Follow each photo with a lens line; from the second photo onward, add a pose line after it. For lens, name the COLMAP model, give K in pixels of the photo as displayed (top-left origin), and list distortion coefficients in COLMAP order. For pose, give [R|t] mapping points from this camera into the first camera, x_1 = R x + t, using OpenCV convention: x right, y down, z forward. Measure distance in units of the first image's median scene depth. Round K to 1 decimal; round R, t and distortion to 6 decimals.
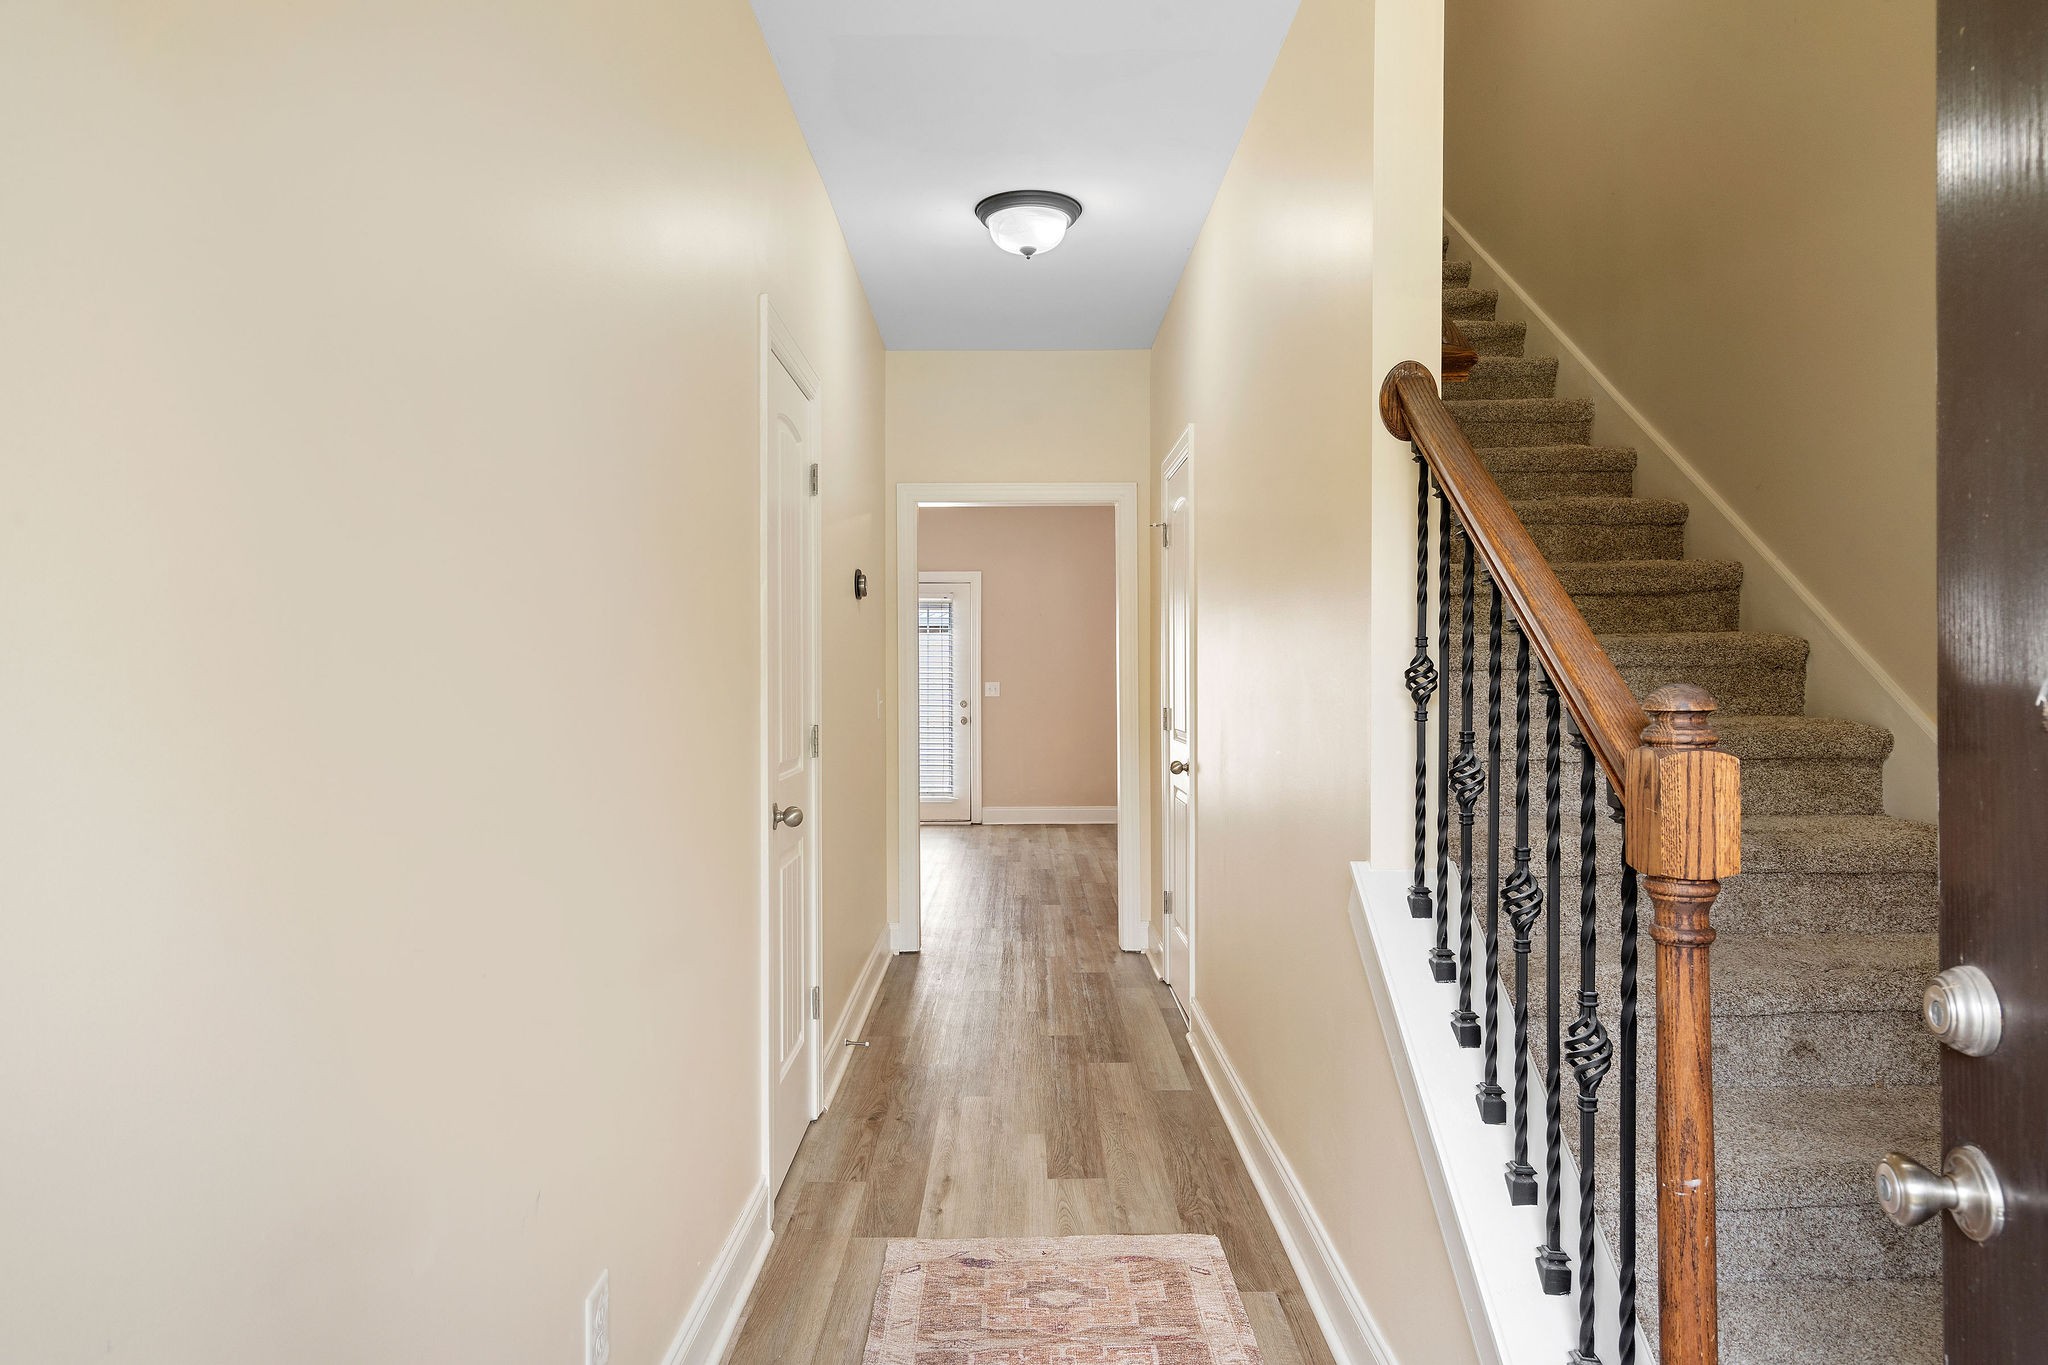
lens RADIAL K [[947.8, 0, 1018.9], [0, 947.8, 681.8], [0, 0, 1]] dist [-0.000679, -0.000093]
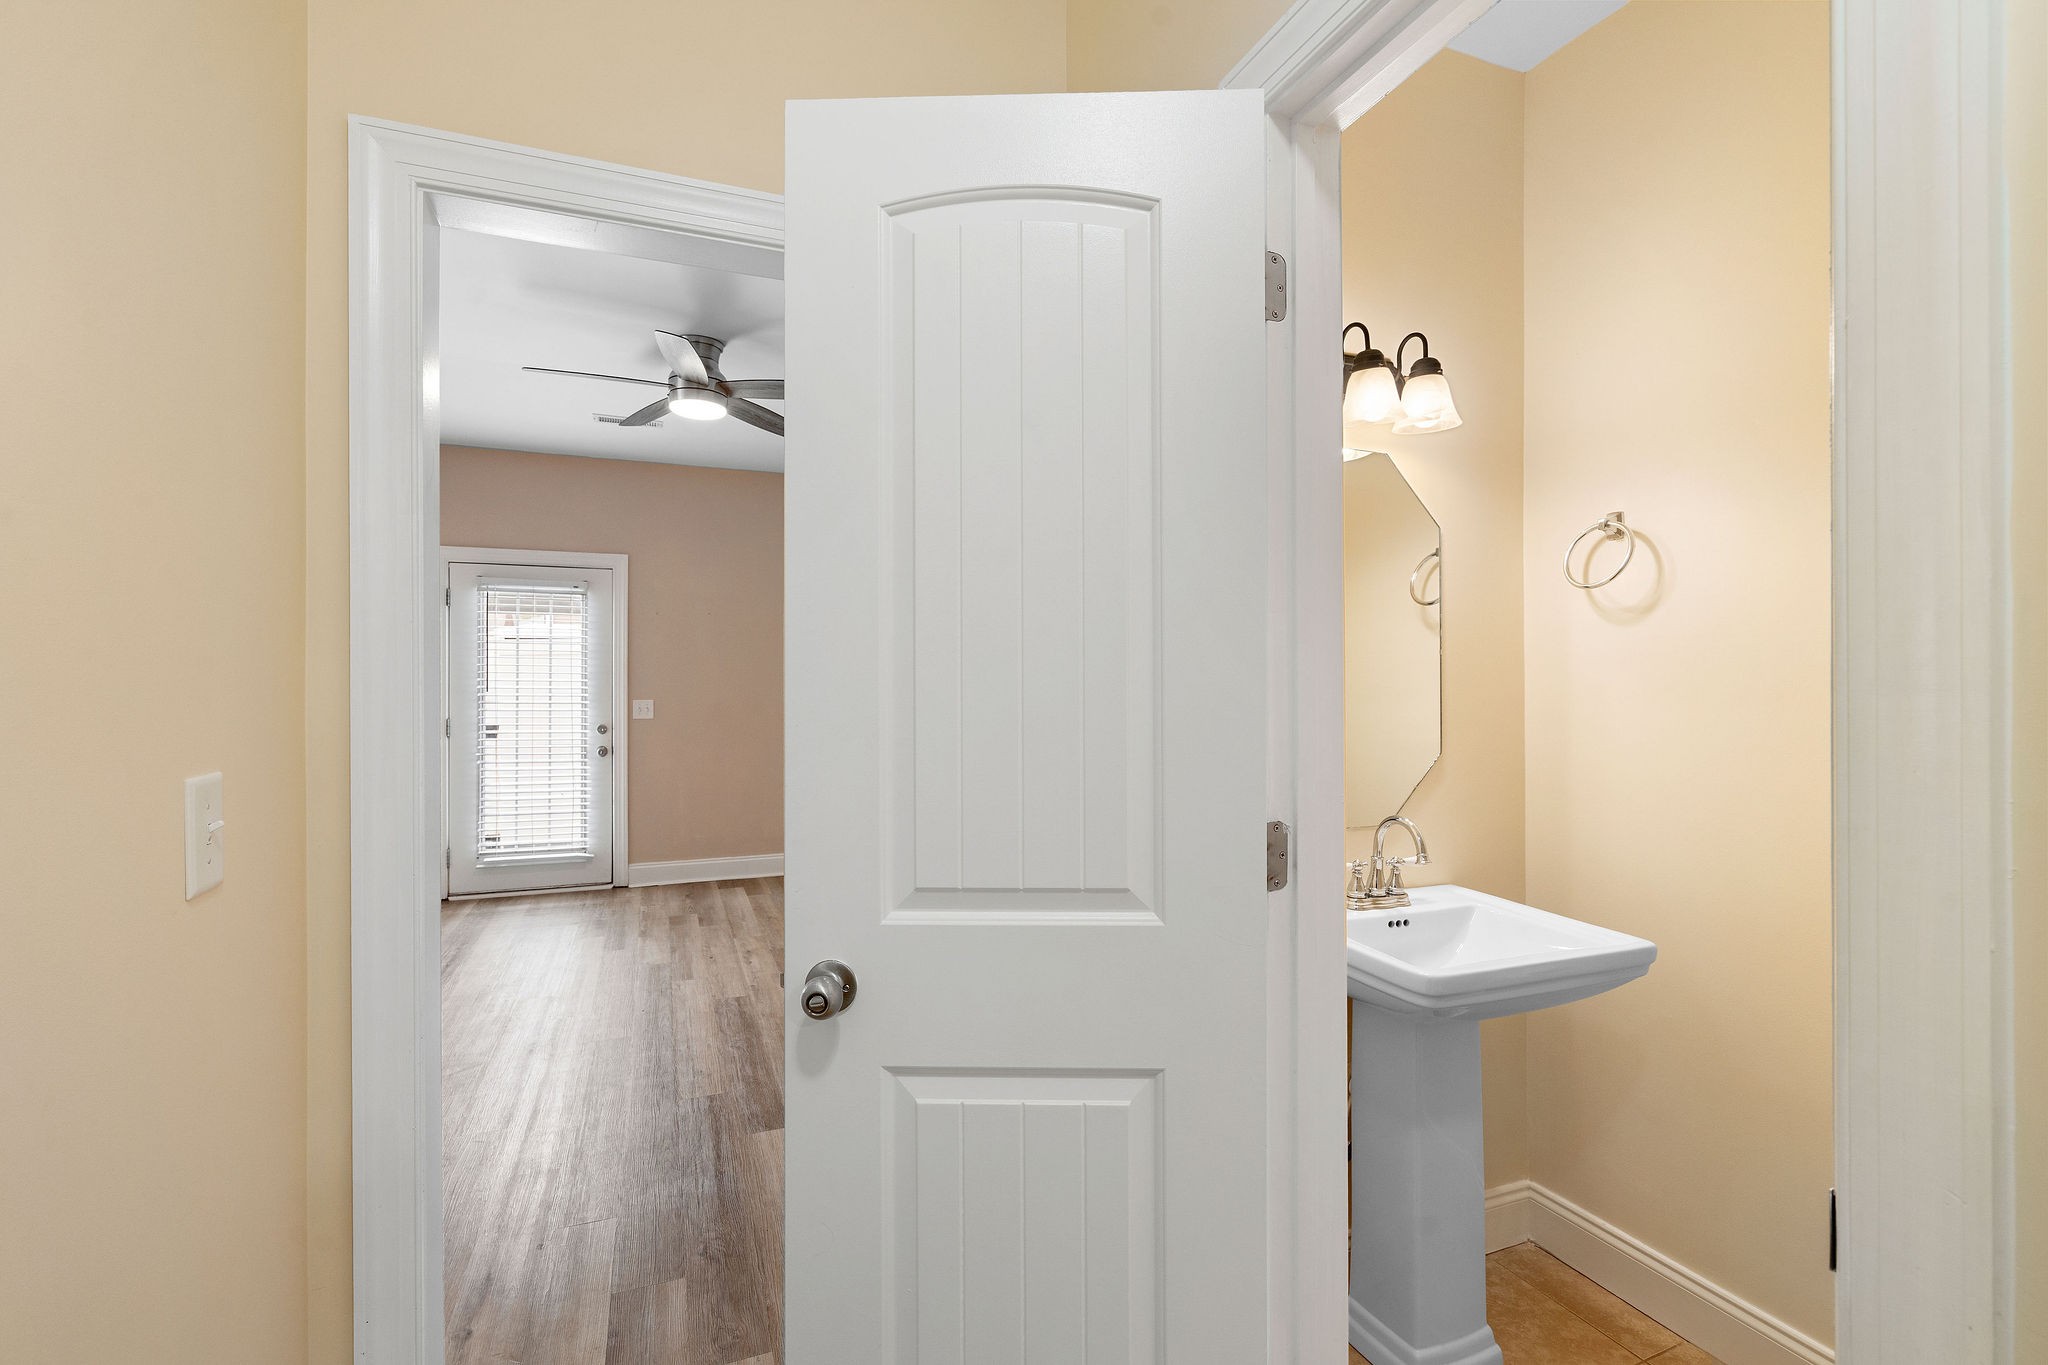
lens RADIAL K [[947.8, 0, 1018.9], [0, 947.8, 681.8], [0, 0, 1]] dist [-0.000679, -0.000093]
pose [[0.934042, 0.000123, 0.357163, -0.018049], [0.002429, 0.999975, -0.006696, -0.008439], [-0.357154, 0.007122, 0.934018, 0.178209]]
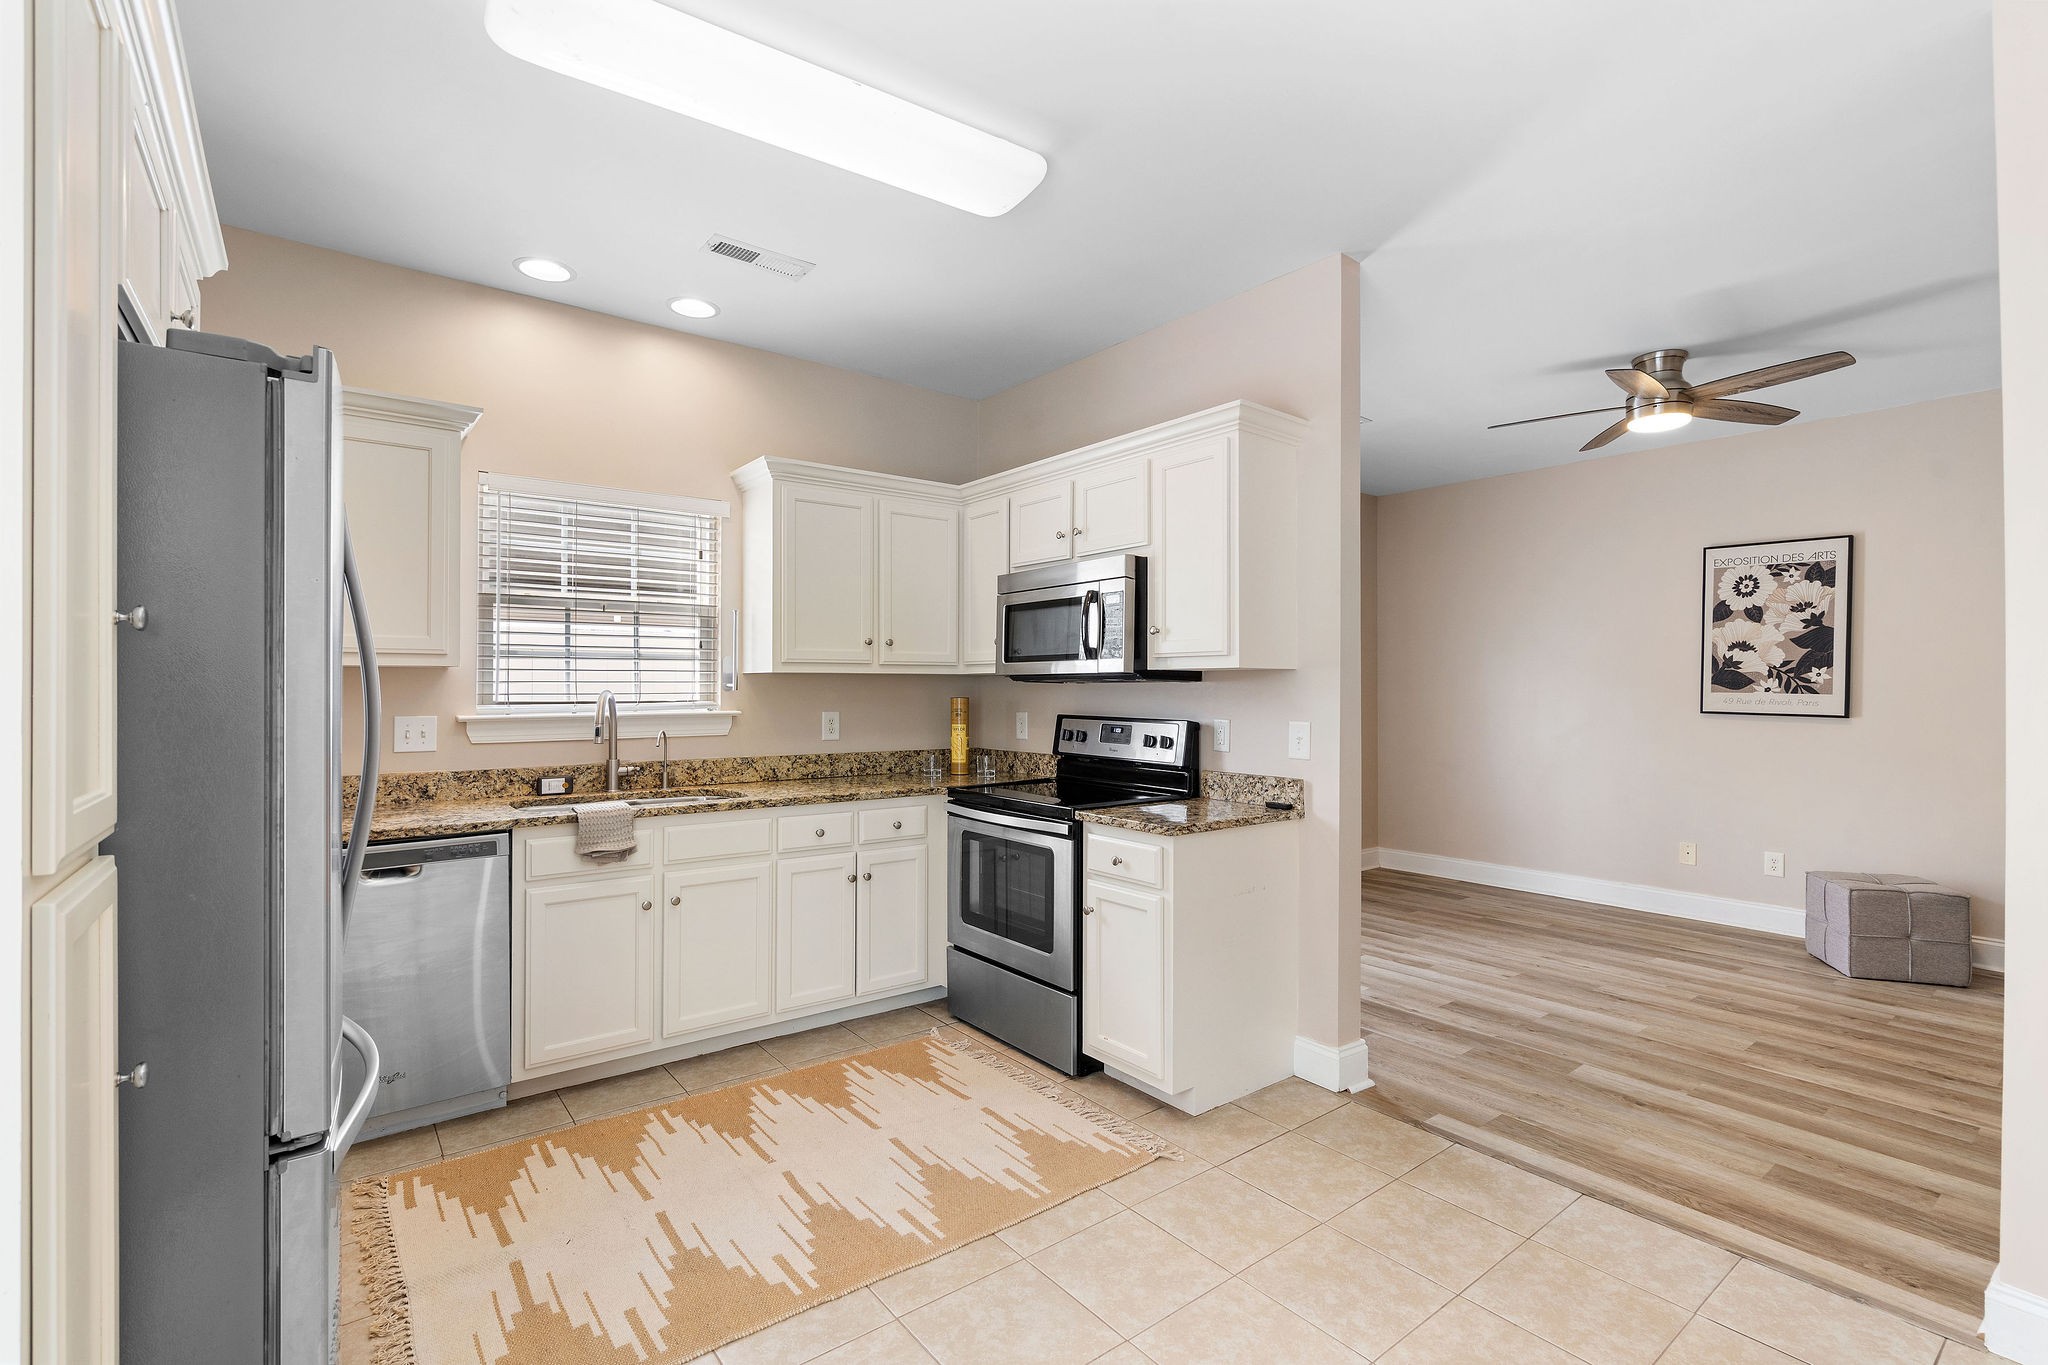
lens RADIAL K [[926.0, 0, 1017.6], [0, 926.0, 682.1], [0, 0, 1]] dist [-0.001520, -0.000038]
pose [[0.794010, 0.007718, 0.607856, -0.581235], [-0.000559, 0.999928, -0.011965, -0.010561], [-0.607905, 0.009161, 0.793957, 0.529078]]
